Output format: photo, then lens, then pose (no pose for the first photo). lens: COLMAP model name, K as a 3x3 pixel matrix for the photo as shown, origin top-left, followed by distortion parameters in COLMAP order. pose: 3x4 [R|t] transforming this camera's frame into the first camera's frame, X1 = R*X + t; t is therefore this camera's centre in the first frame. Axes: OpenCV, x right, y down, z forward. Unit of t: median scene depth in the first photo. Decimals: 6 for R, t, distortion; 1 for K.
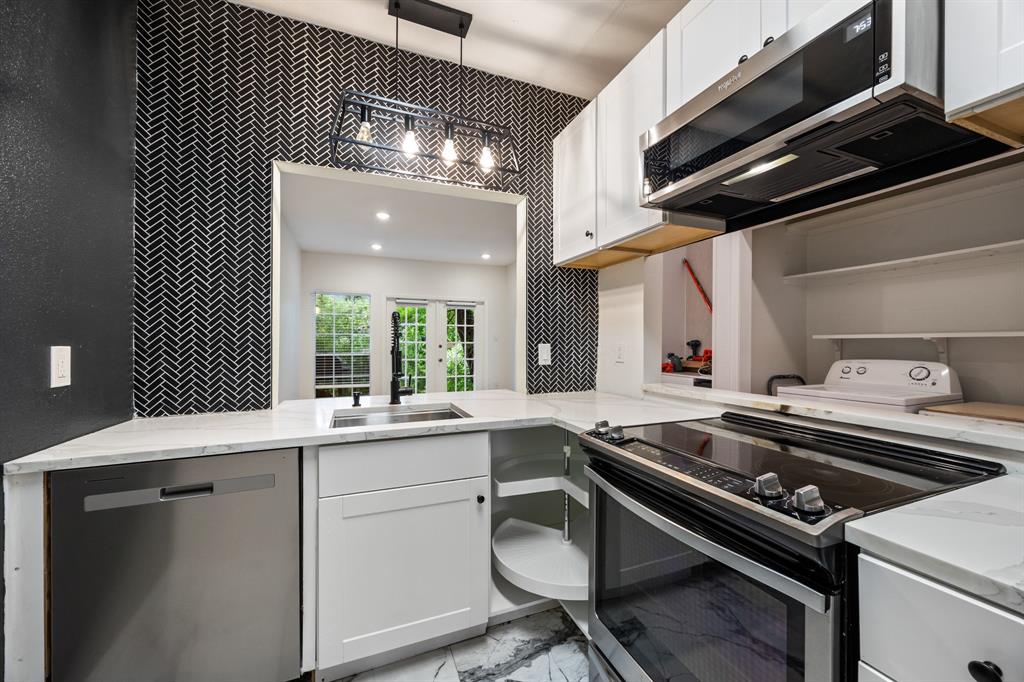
lens RADIAL K [[391.7, 0, 512.0], [0, 391.7, 341.0], [0, 0, 1]] dist [-0.001502, -0.000150]
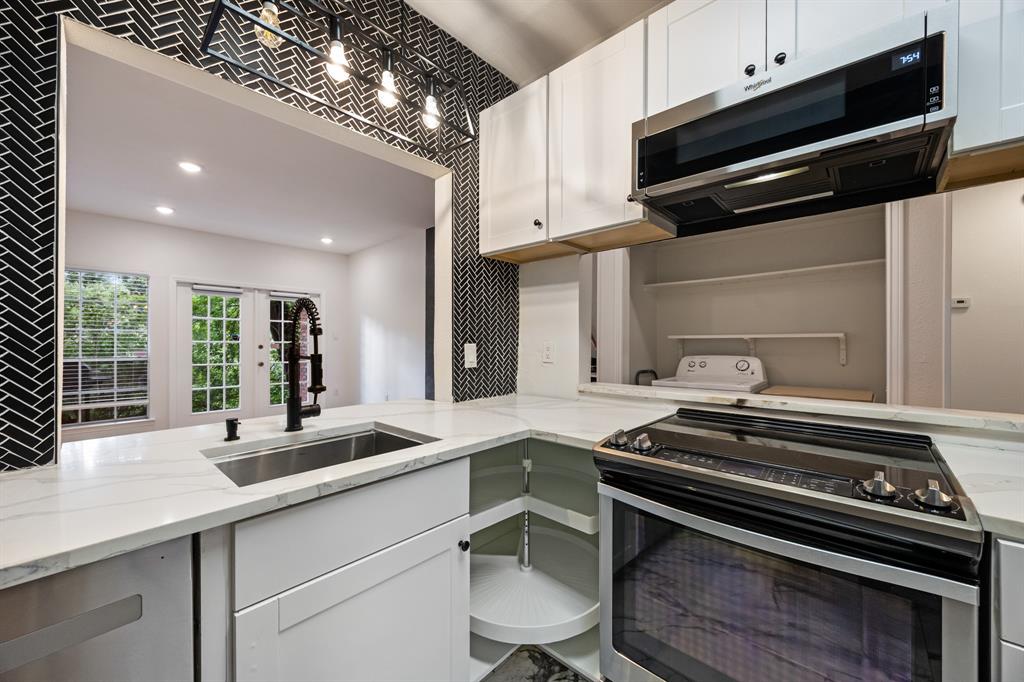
lens RADIAL K [[391.7, 0, 512.0], [0, 391.7, 341.0], [0, 0, 1]] dist [-0.001502, -0.000150]
pose [[0.899591, 0.000072, 0.436733, -0.256069], [-0.000913, 0.999998, 0.001714, -0.000239], [-0.436732, -0.001941, 0.899589, 0.205738]]
